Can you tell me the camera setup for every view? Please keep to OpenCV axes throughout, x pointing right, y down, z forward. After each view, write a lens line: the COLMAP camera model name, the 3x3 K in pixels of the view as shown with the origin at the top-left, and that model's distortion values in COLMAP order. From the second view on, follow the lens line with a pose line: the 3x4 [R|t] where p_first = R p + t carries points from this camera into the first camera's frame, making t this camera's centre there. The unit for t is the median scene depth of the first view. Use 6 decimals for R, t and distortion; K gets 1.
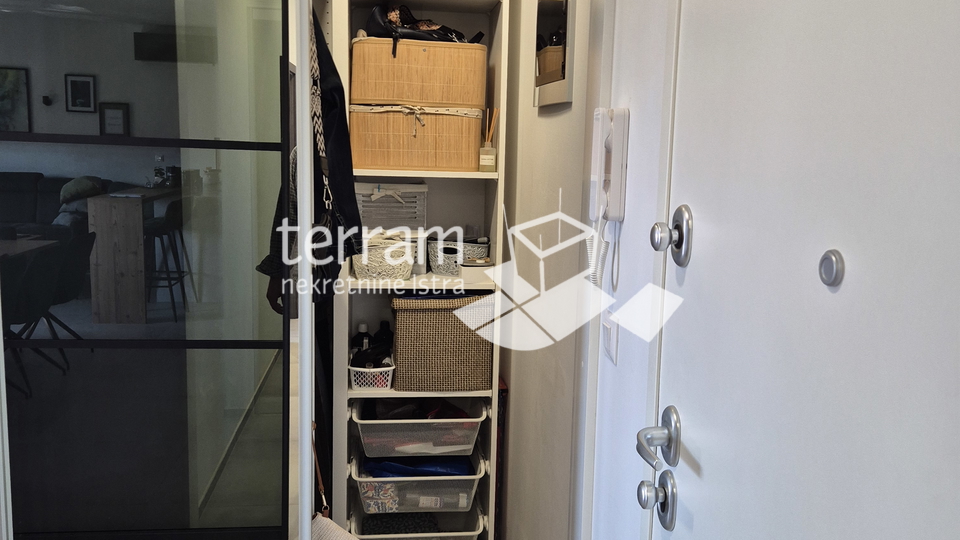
lens RADIAL K [[859.6, 0, 476.3], [0, 859.6, 277.5], [0, 0, 1]] dist [0.034608, 0.006581]
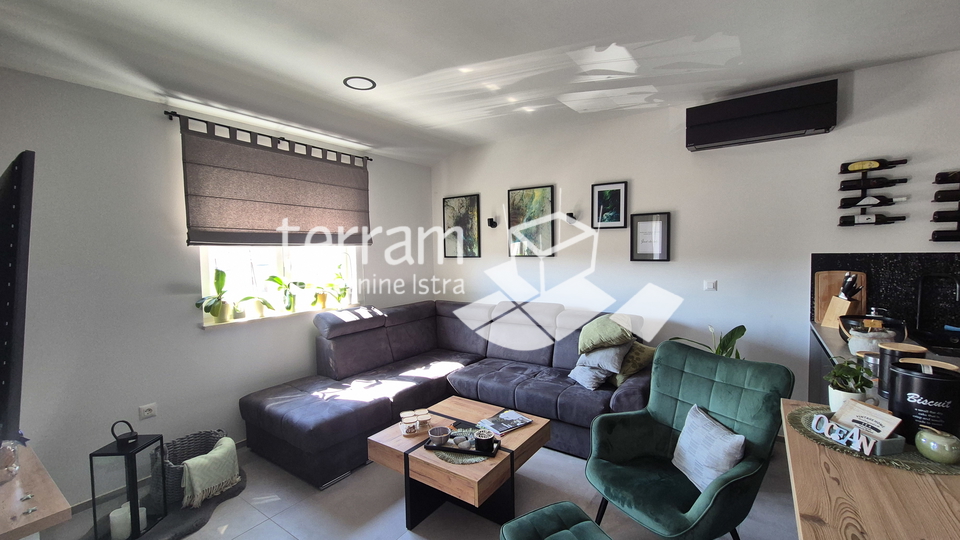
lens RADIAL K [[394.2, 0, 484.9], [0, 394.2, 269.4], [0, 0, 1]] dist [-0.000910, 0.000454]
pose [[0.761800, -0.008442, -0.647757, -0.309429], [-0.056656, 0.995216, -0.079601, -0.118378], [0.645330, 0.097339, 0.757677, 0.659135]]
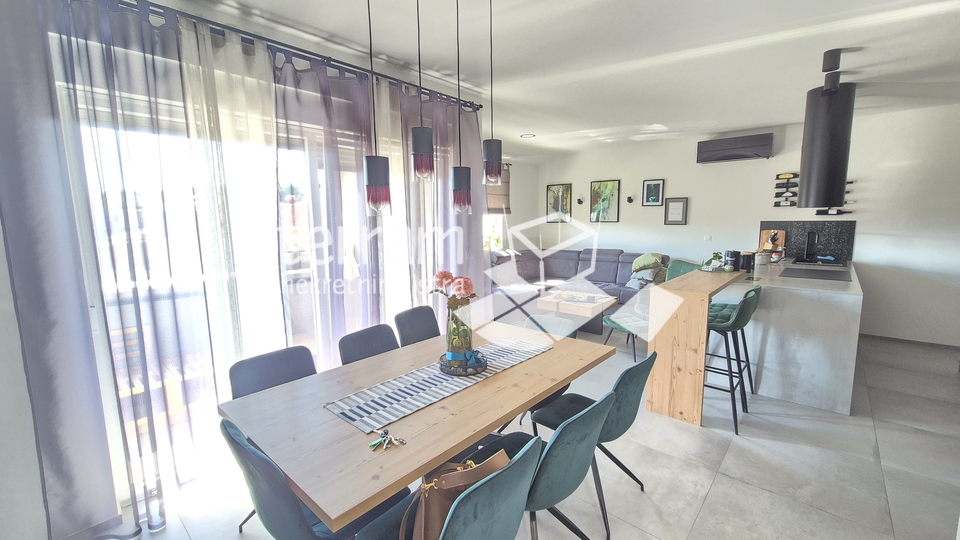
lens RADIAL K [[394.2, 0, 484.9], [0, 394.2, 269.9], [0, 0, 1]] dist [-0.000910, 0.000454]
pose [[0.682318, 0.059292, -0.728647, -0.170894], [-0.079907, 0.996783, 0.006285, -0.070584], [0.726675, 0.053936, 0.684861, 0.375287]]
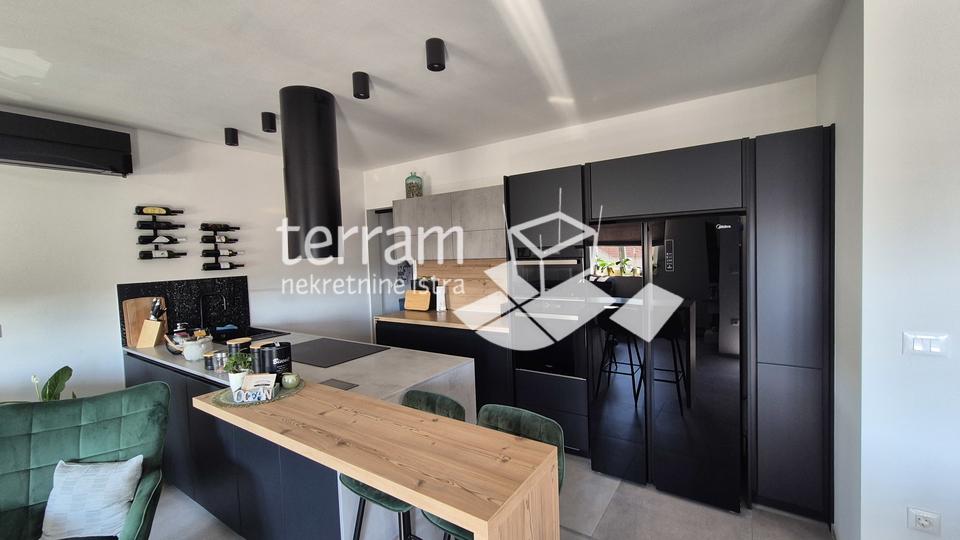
lens RADIAL K [[394.2, 0, 480.3], [0, 394.2, 269.4], [0, 0, 1]] dist [-0.000910, 0.000454]
pose [[0.634410, -0.086765, 0.768112, -0.369871], [0.169521, 0.985108, -0.028736, -0.120561], [-0.754180, 0.148442, 0.639670, 0.613401]]
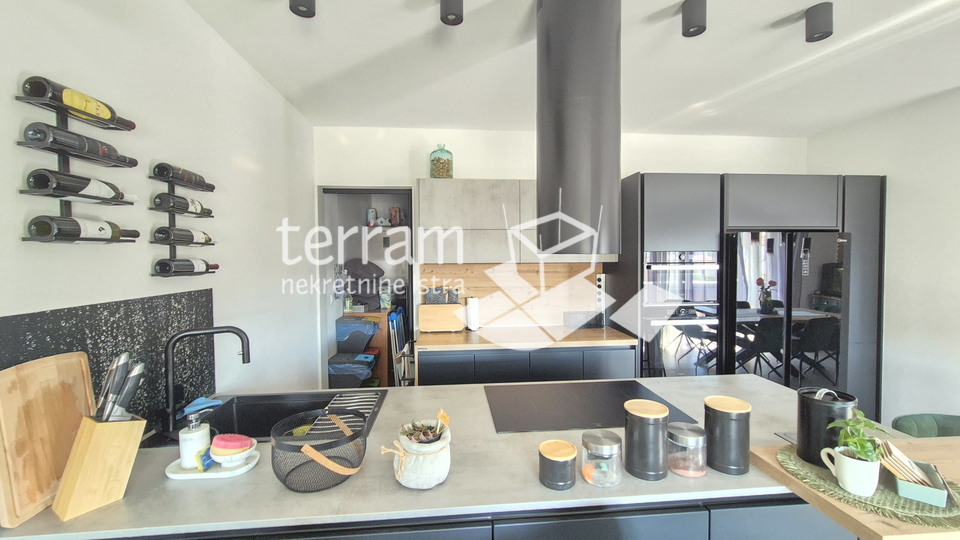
lens RADIAL K [[394.2, 0, 484.1], [0, 394.2, 263.4], [0, 0, 1]] dist [-0.000910, 0.000454]
pose [[0.013093, -0.050326, 0.998647, -0.401161], [0.156221, 0.986571, 0.047669, -0.165395], [-0.987635, 0.155386, 0.020779, 0.907232]]
